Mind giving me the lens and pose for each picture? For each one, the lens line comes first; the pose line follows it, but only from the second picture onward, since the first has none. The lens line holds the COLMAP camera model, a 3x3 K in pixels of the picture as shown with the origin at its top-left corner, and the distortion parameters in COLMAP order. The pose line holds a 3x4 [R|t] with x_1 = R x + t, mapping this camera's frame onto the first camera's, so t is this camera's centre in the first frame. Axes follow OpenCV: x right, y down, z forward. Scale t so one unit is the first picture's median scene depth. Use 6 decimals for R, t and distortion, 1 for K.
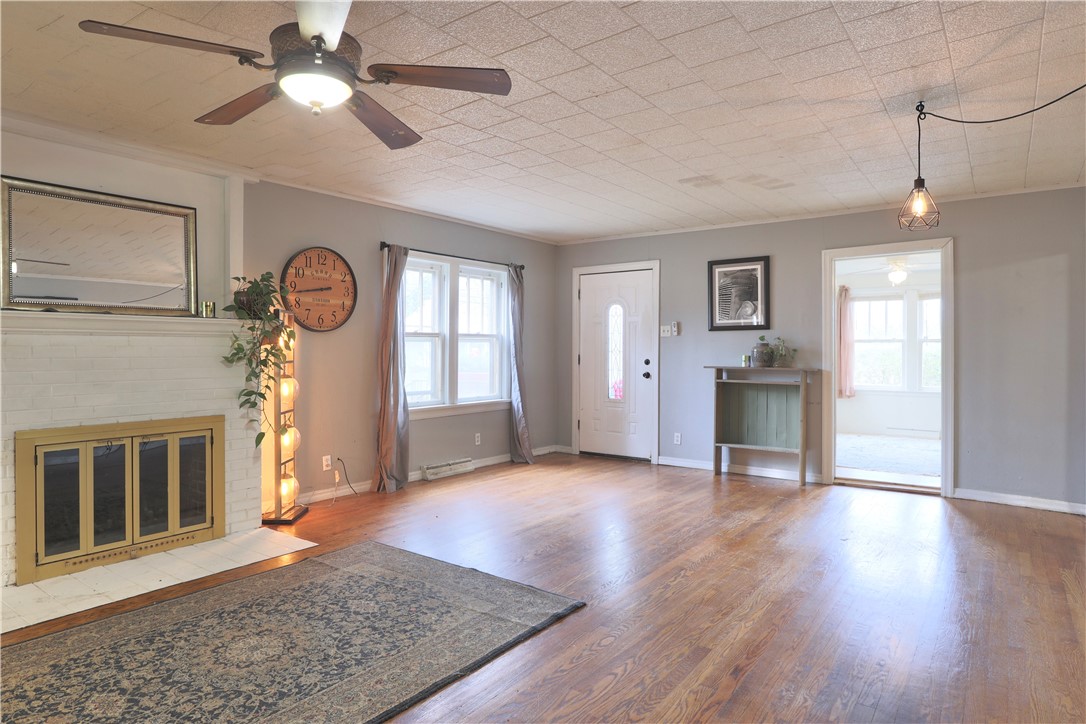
lens RADIAL K [[638.4, 0, 515.8], [0, 638.4, 356.9], [0, 0, 1]] dist [-0.018186, 0.005765]
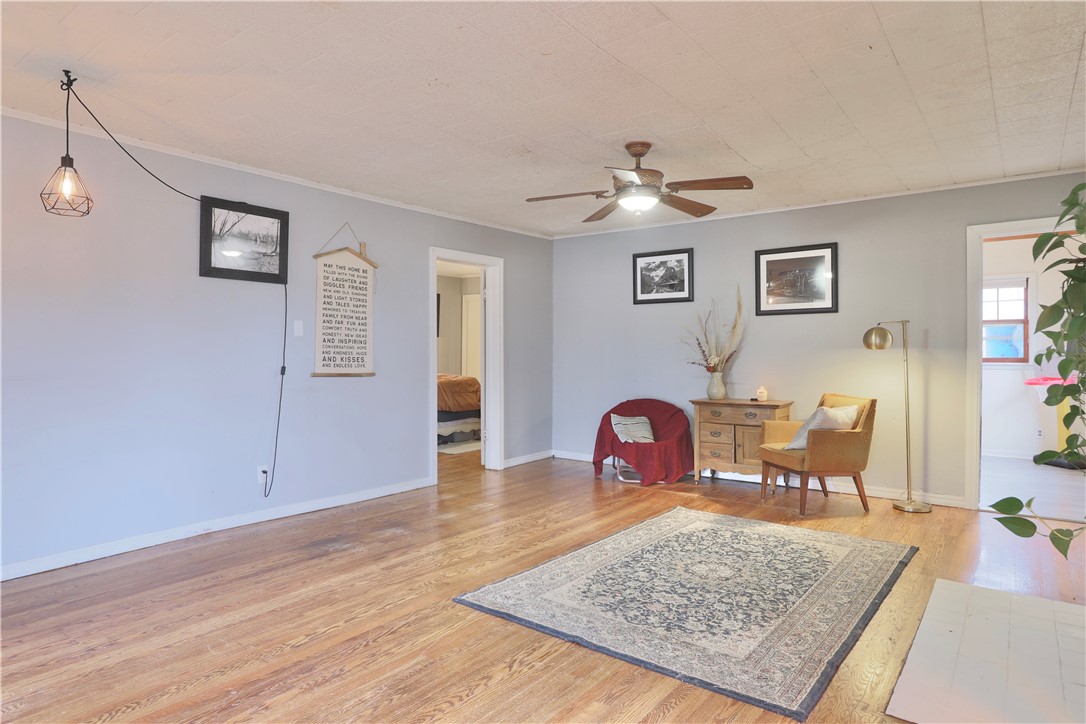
lens RADIAL K [[638.4, 0, 520.8], [0, 638.4, 356.6], [0, 0, 1]] dist [-0.018186, 0.005765]
pose [[-0.999987, -0.002979, 0.004232, -0.001130], [-0.002912, 0.999872, 0.015744, -0.015152], [-0.004278, 0.015732, -0.999867, 1.634580]]
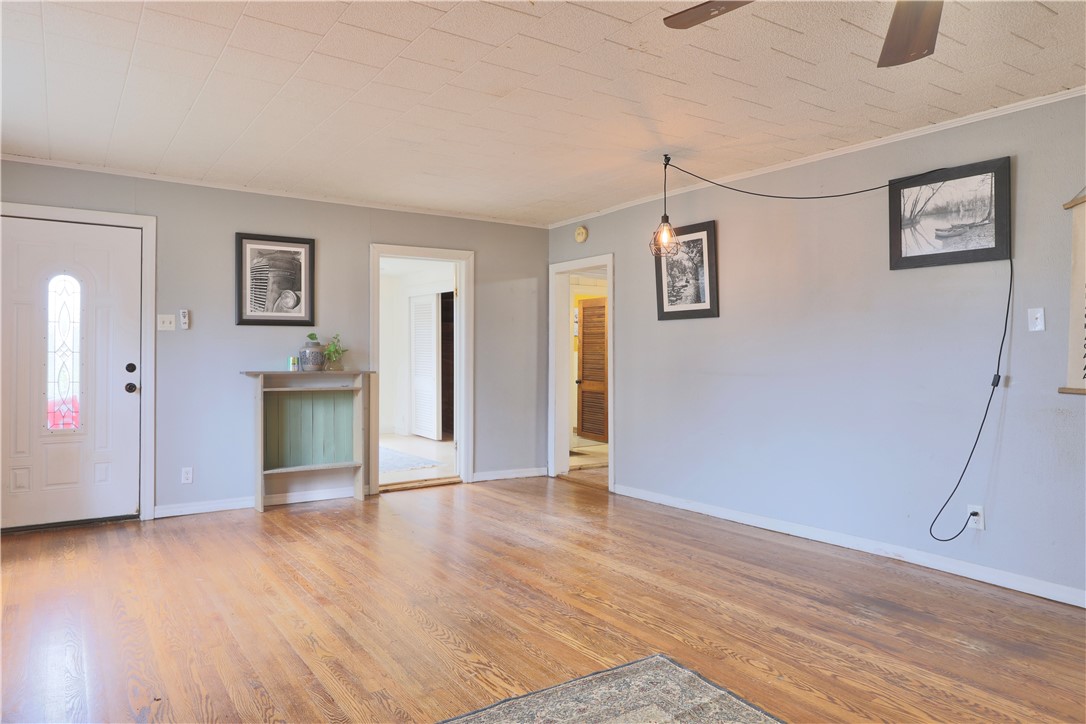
lens RADIAL K [[706.4, 0, 541.3], [0, 706.4, 354.0], [0, 0, 1]] dist [-0.017663, 0.005759]
pose [[0.306170, -0.001899, 0.951975, -0.664686], [0.005270, 0.999986, 0.000300, -0.007748], [-0.951962, 0.004925, 0.306176, 0.700347]]
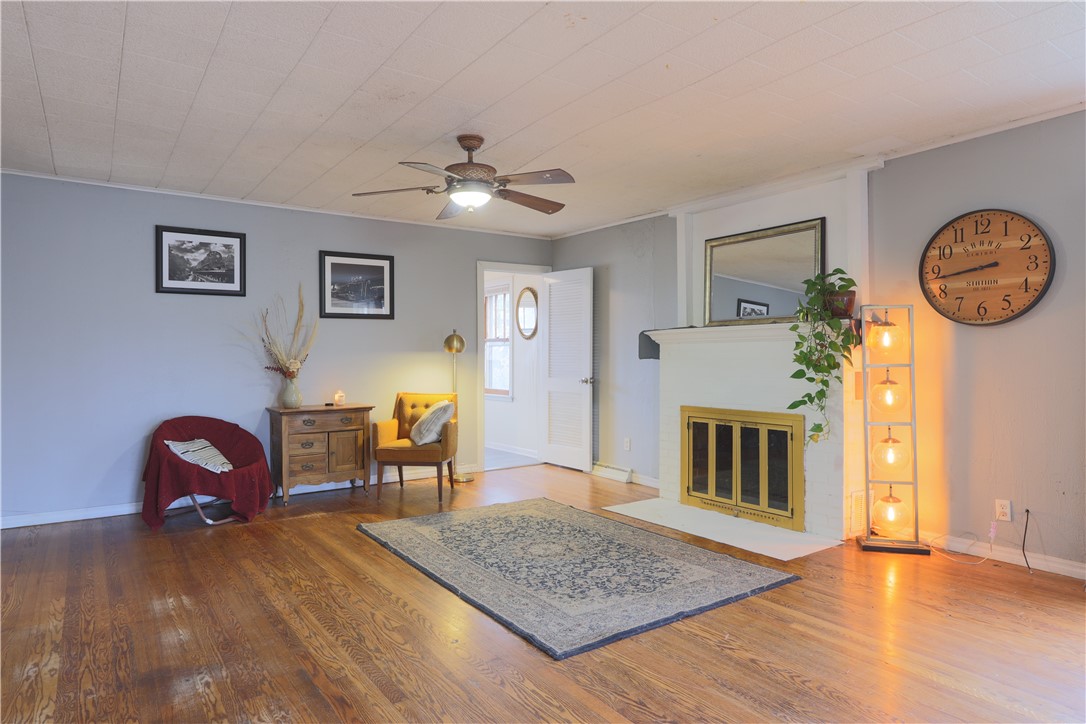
lens RADIAL K [[638.4, 0, 537.3], [0, 638.4, 355.3], [0, 0, 1]] dist [-0.018186, 0.005765]
pose [[-0.296148, -0.000788, -0.955142, 0.734117], [-0.003181, 0.999995, 0.000161, -0.005382], [0.955137, 0.003086, -0.296149, 0.989611]]
